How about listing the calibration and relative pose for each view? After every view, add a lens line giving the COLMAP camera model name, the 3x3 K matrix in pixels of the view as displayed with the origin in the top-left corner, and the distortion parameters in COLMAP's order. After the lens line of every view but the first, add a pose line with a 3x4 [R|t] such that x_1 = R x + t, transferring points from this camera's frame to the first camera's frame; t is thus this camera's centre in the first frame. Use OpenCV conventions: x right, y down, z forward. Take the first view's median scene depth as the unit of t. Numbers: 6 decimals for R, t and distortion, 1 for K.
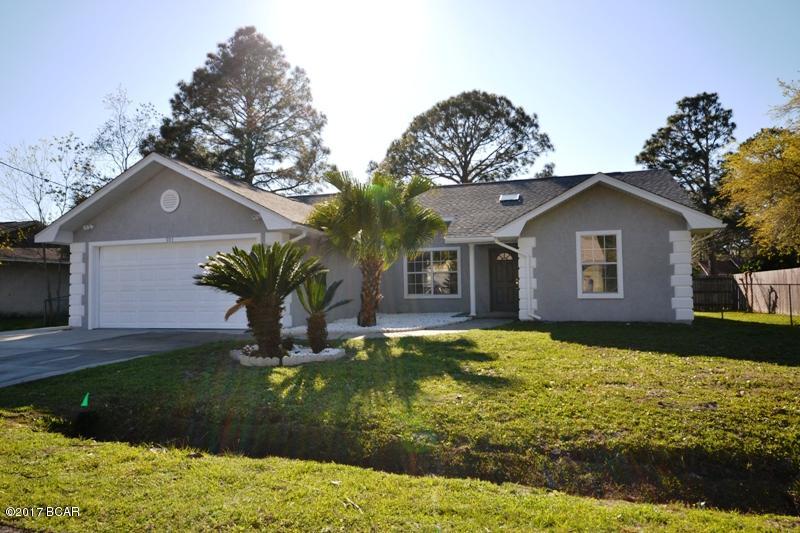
lens RADIAL K [[525.3, 0, 397.9], [0, 525.3, 263.8], [0, 0, 1]] dist [-0.005937, 0.025268]
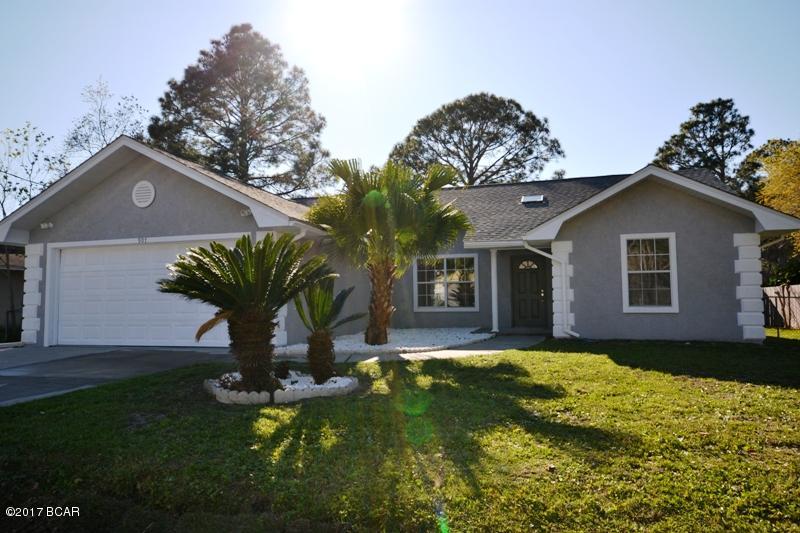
lens RADIAL K [[524.6, 0, 400.0], [0, 524.6, 266.5], [0, 0, 1]] dist [0.000173, 0.026906]
pose [[0.999904, 0.006521, 0.012235, -0.029717], [-0.006288, 0.999801, -0.018946, 0.009230], [-0.012356, 0.018867, 0.999746, 0.142468]]
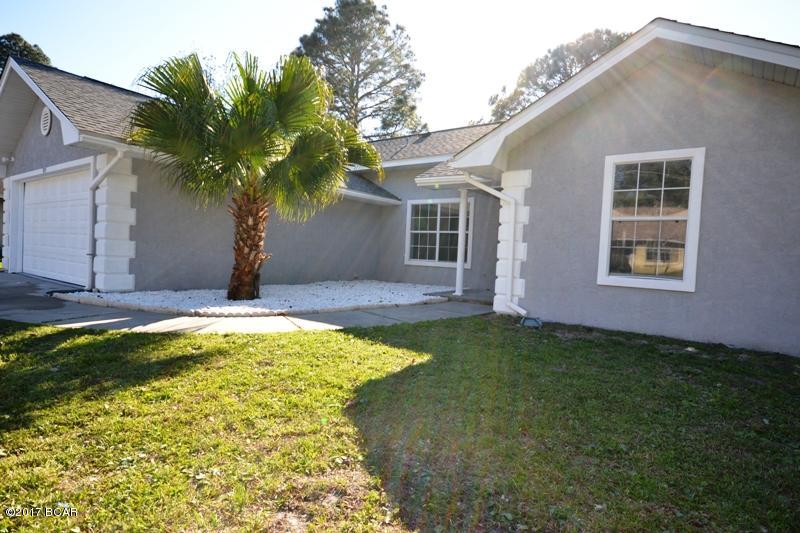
lens RADIAL K [[436.2, 0, 396.8], [0, 436.2, 267.6], [0, 0, 1]] dist [0.003841, 0.000576]
pose [[0.936936, 0.071384, -0.342135, 0.287487], [-0.043403, 0.995107, 0.088762, 0.018310], [0.346797, -0.068314, 0.935449, 0.495262]]
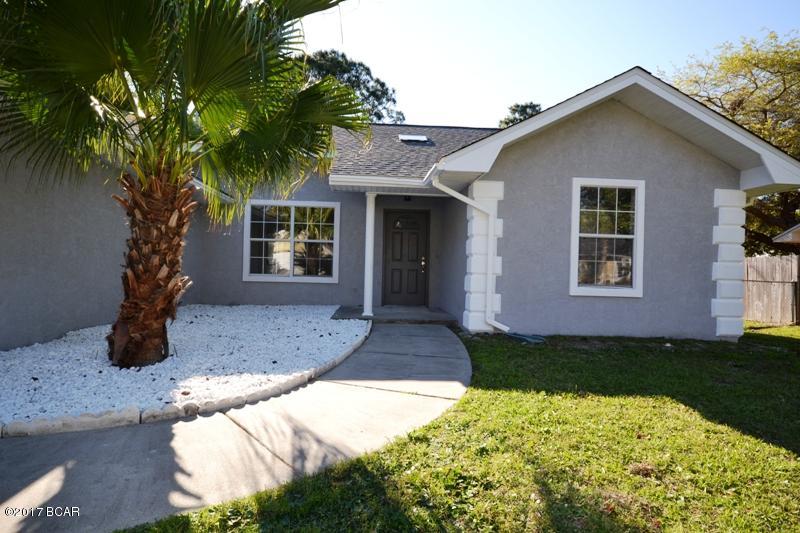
lens RADIAL K [[436.2, 0, 396.8], [0, 436.2, 267.6], [0, 0, 1]] dist [0.003841, 0.000576]
pose [[0.934387, 0.042219, 0.353749, -0.001120], [-0.058660, 0.997633, 0.035879, 0.028834], [-0.351397, -0.054275, 0.934652, 0.594057]]
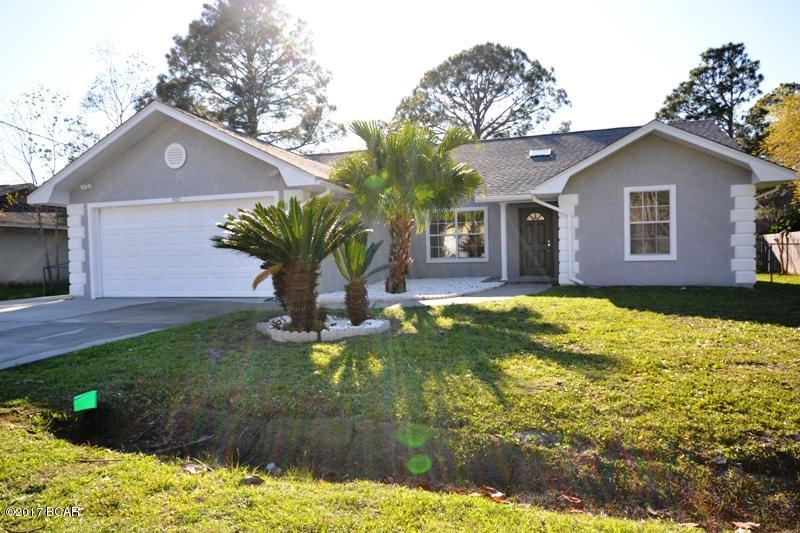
lens RADIAL K [[525.3, 0, 397.9], [0, 525.3, 263.8], [0, 0, 1]] dist [-0.005937, 0.025268]
pose [[0.999966, -0.008299, 0.000327, -0.050328], [0.008259, 0.997760, 0.066380, 0.006835], [-0.000877, -0.066375, 0.997794, 0.083004]]
